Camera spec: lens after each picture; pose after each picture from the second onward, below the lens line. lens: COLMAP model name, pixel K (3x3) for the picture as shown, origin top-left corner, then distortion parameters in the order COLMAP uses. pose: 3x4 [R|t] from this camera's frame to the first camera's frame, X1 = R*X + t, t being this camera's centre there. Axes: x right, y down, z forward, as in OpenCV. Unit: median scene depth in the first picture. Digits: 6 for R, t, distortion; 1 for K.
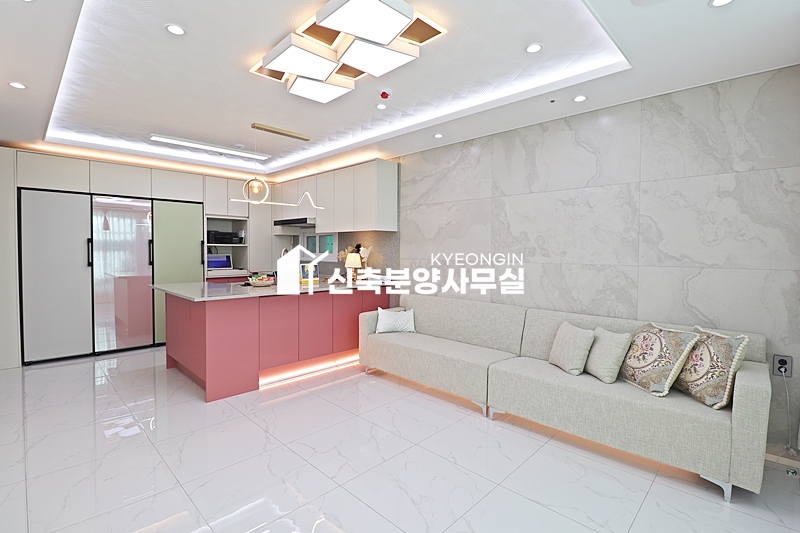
lens RADIAL K [[373.1, 0, 403.6], [0, 373.1, 260.5], [0, 0, 1]] dist [-0.009331, -0.001136]
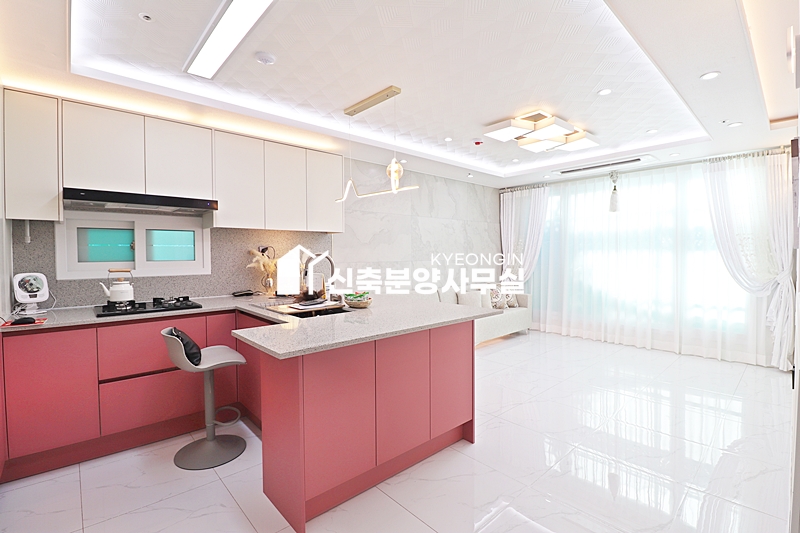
lens RADIAL K [[373.1, 0, 399.3], [0, 373.1, 259.0], [0, 0, 1]] dist [-0.009331, -0.001136]
pose [[0.063245, -0.024580, 0.997695, -1.086835], [0.032067, 0.999231, 0.022586, -0.035615], [-0.997483, 0.030564, 0.063985, 0.888796]]
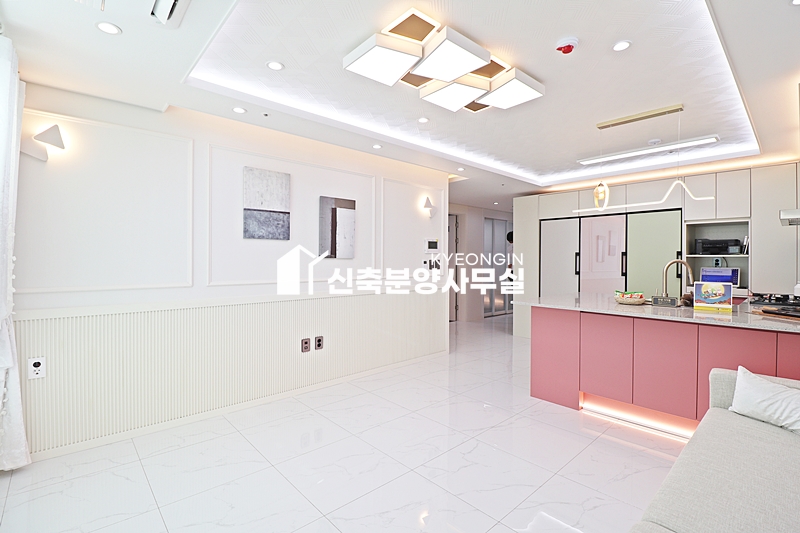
lens RADIAL K [[373.1, 0, 403.1], [0, 373.1, 264.4], [0, 0, 1]] dist [-0.009331, -0.001136]
pose [[-0.046380, 0.007827, -0.998893, 0.501836], [-0.030620, 0.999488, 0.009254, -0.014641], [0.998454, 0.031015, -0.046116, 0.526438]]
